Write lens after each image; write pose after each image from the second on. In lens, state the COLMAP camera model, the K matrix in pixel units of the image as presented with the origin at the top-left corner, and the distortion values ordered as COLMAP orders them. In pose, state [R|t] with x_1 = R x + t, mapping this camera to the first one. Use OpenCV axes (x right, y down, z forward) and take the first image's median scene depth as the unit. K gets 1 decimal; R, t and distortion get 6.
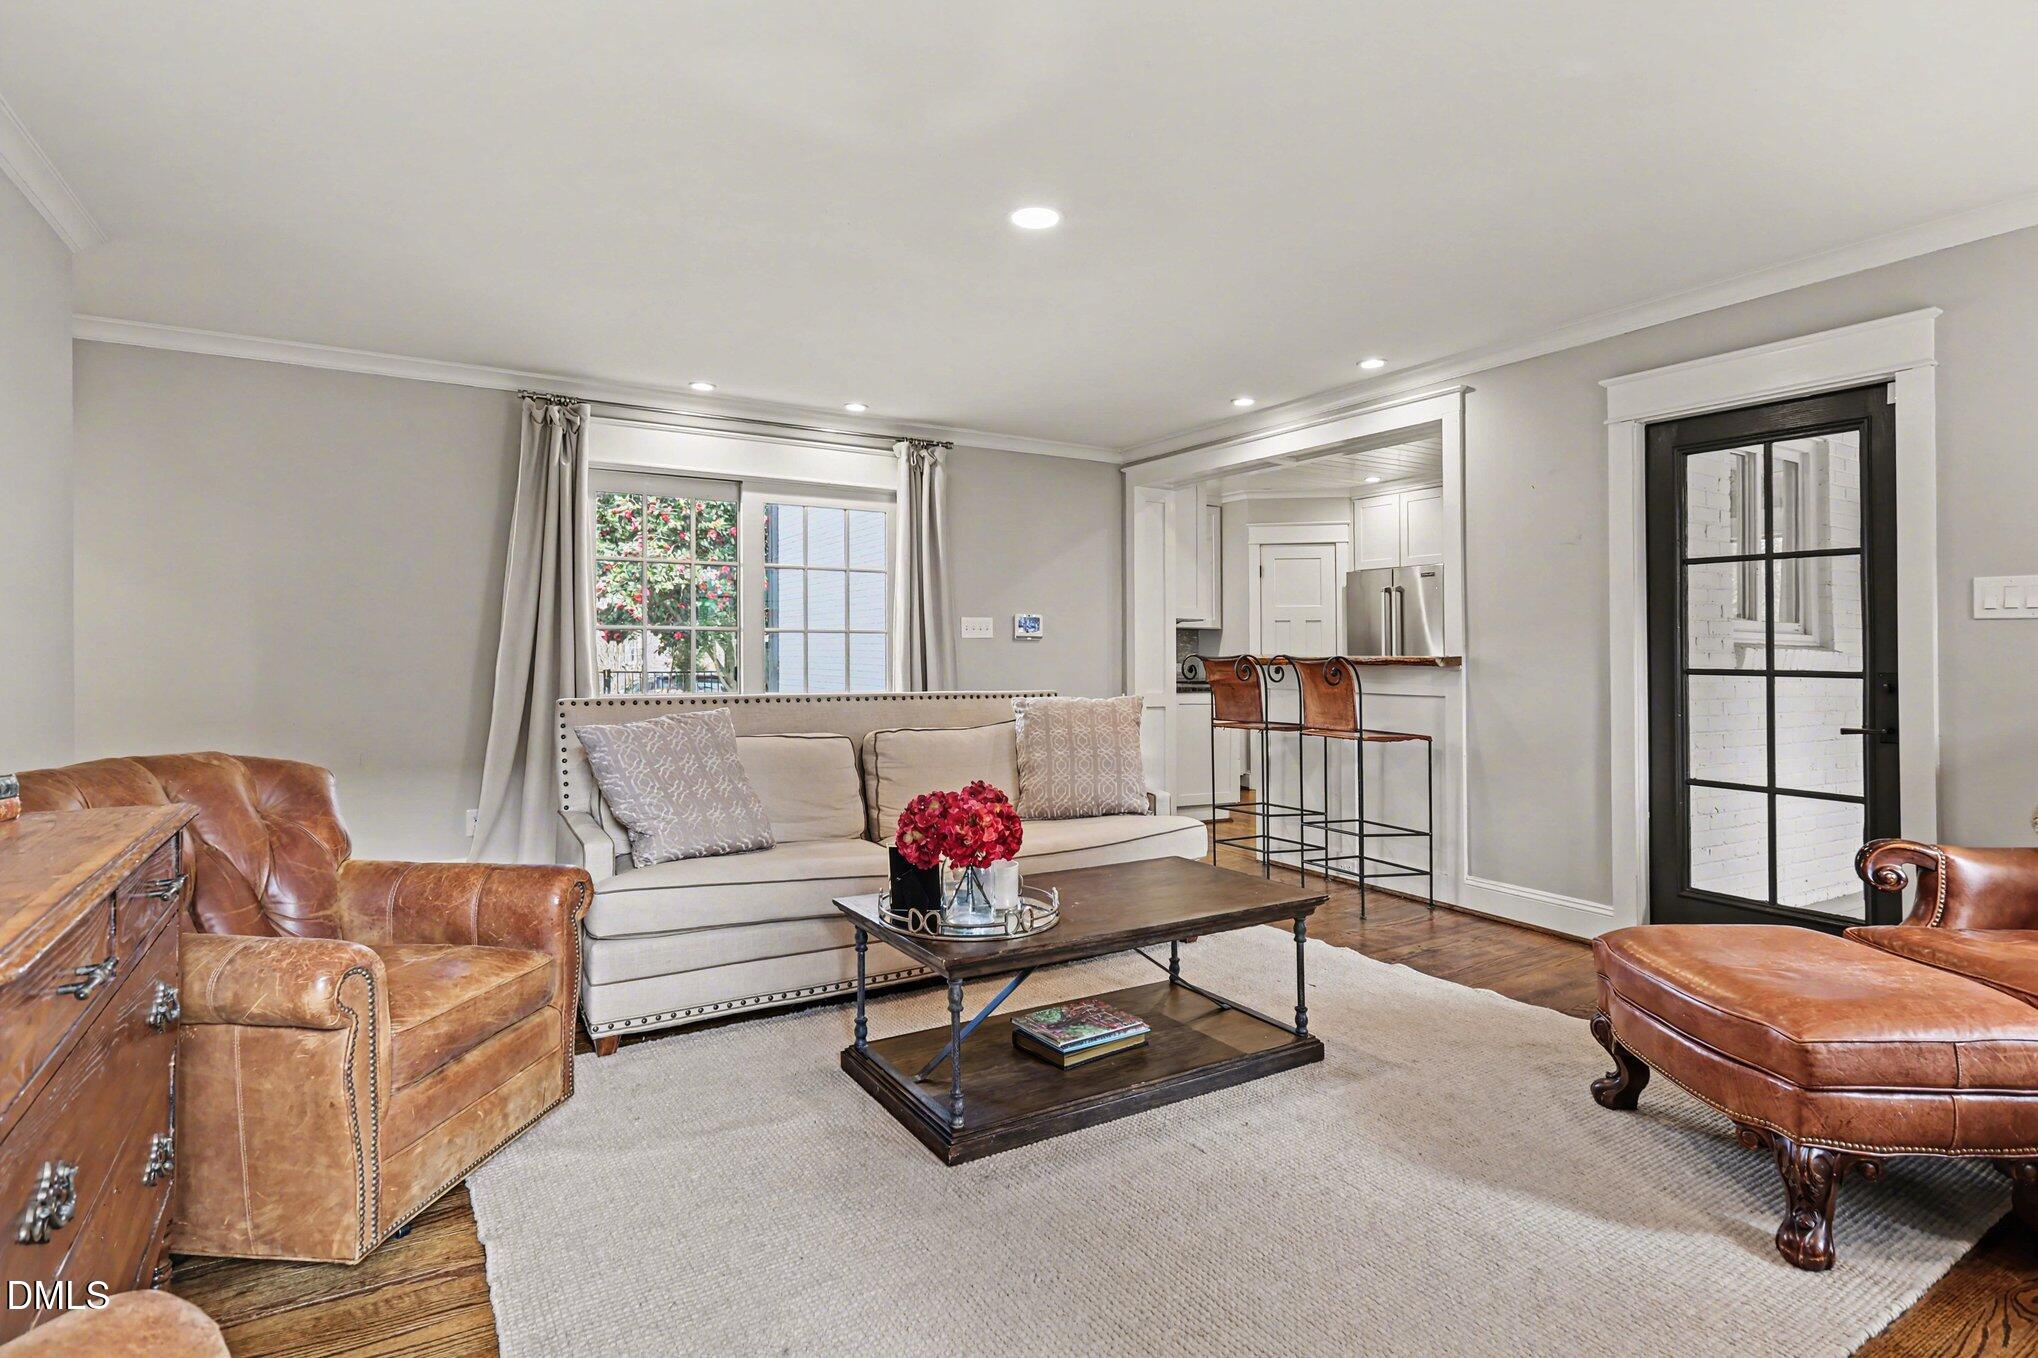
lens RADIAL K [[1031.7, 0, 1018.8], [0, 1031.7, 662.9], [0, 0, 1]] dist [0.000391, 0.000053]
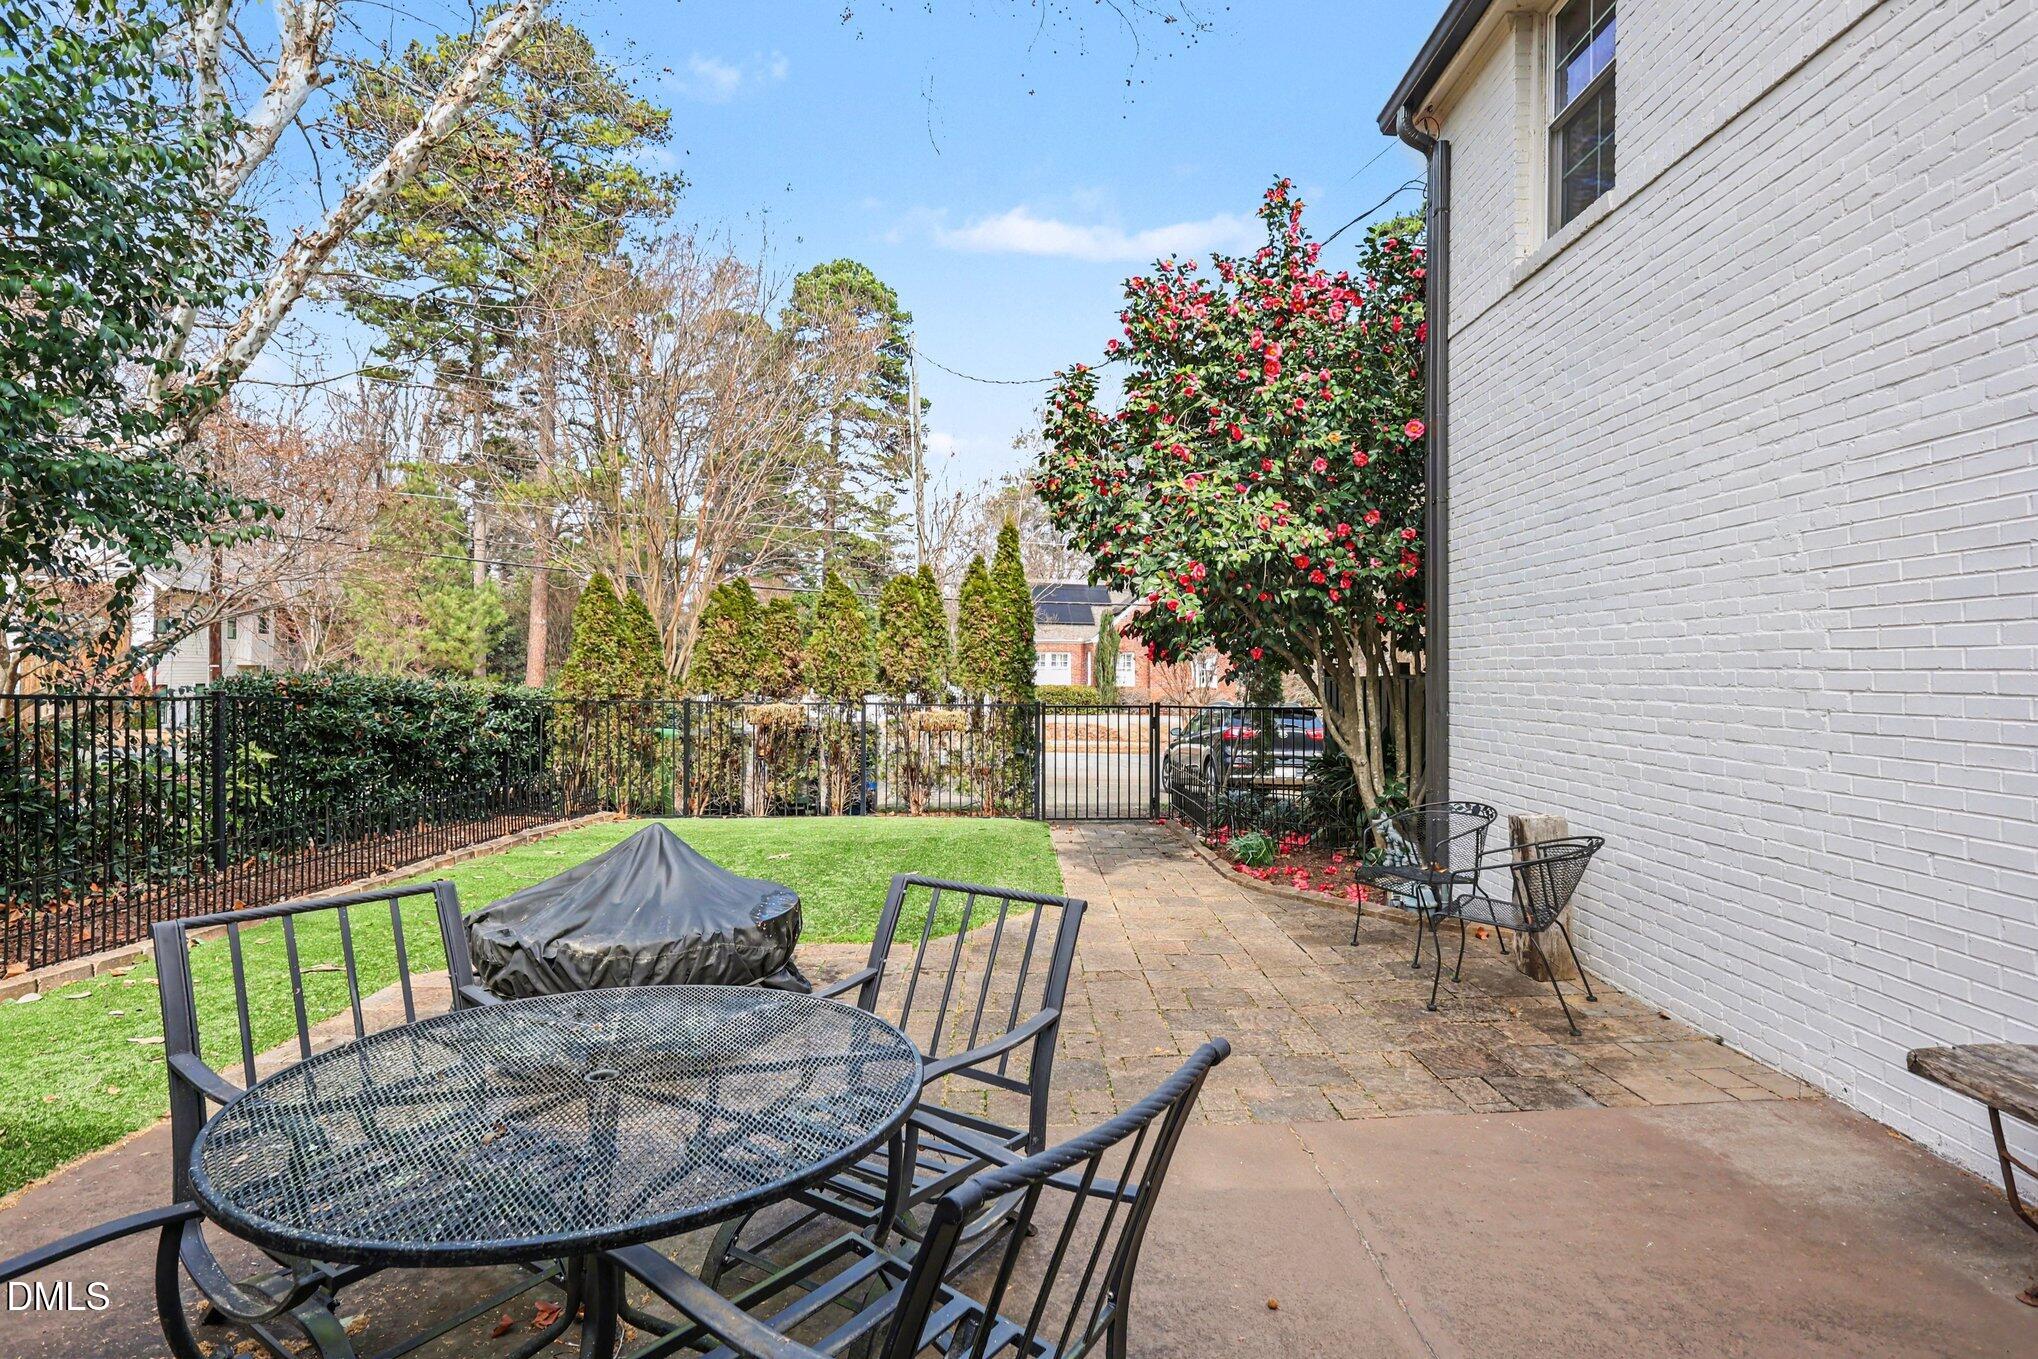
lens RADIAL K [[1031.7, 0, 1018.7], [0, 1031.7, 674.2], [0, 0, 1]] dist [0.000391, 0.000053]
pose [[0.856374, 0.003808, -0.516342, -0.164823], [-0.006378, 0.999975, -0.003204, -0.012726], [0.516317, 0.006037, 0.856376, 0.492106]]
